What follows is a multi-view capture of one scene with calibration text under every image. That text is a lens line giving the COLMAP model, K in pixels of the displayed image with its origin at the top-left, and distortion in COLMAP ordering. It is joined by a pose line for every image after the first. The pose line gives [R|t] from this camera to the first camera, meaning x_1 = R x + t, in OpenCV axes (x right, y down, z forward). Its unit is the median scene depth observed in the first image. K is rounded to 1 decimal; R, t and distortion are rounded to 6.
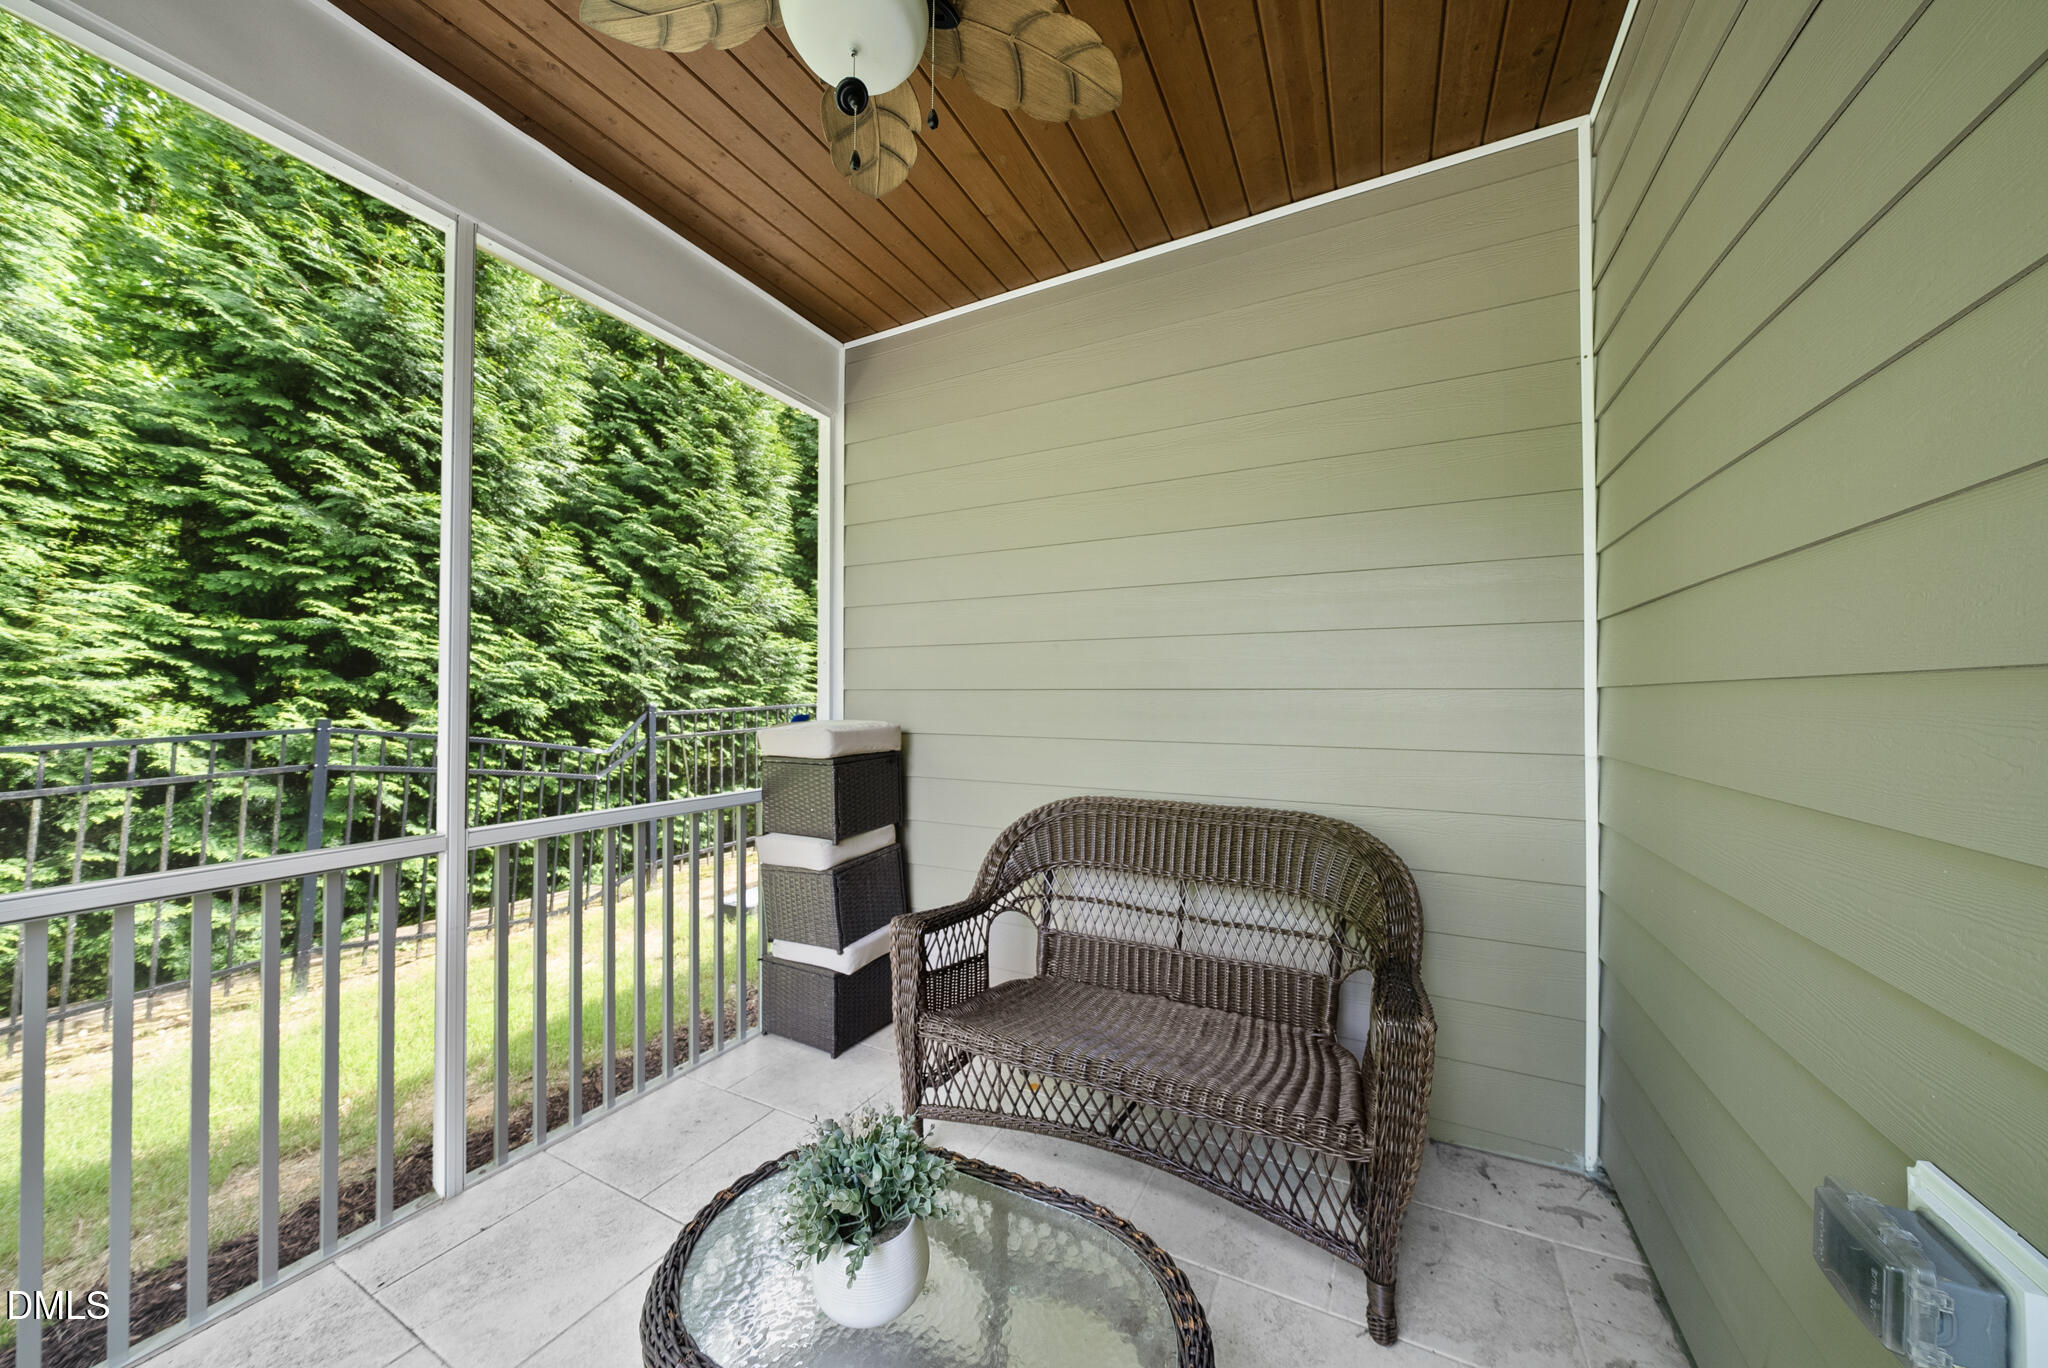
lens RADIAL K [[694.6, 0, 1027.4], [0, 694.6, 690.0], [0, 0, 1]] dist [-0.001882, -0.000183]
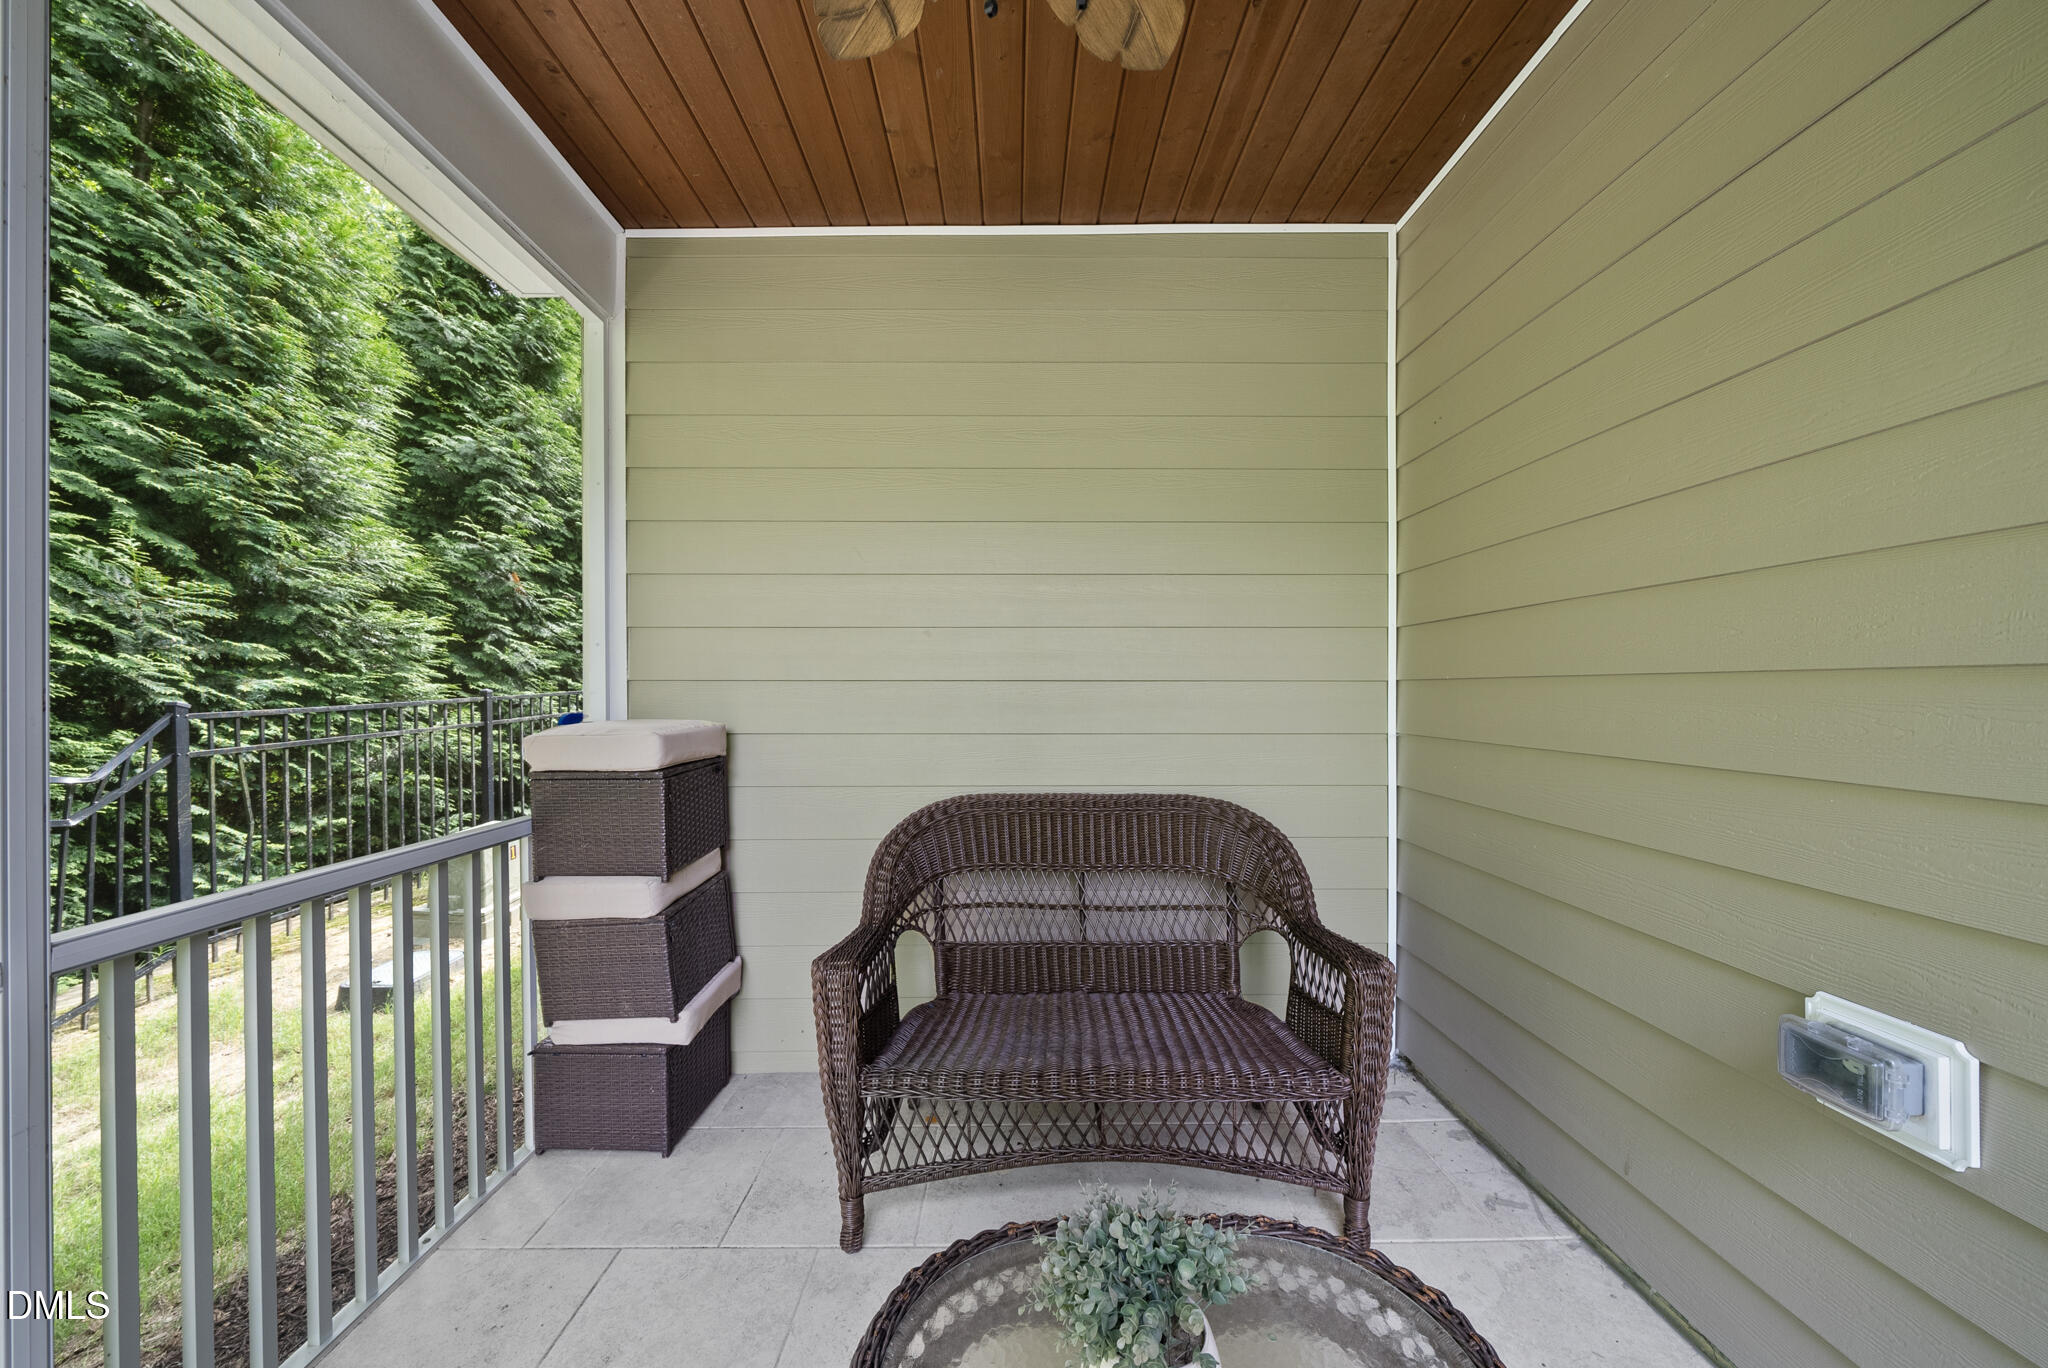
lens RADIAL K [[695.7, 0, 1017.4], [0, 695.7, 689.1], [0, 0, 1]] dist [-0.001569, -0.003003]
pose [[0.888517, -0.003603, 0.458830, -0.125137], [-0.001667, 0.999937, 0.011079, 0.000086], [-0.458841, -0.010608, 0.888455, 0.061110]]
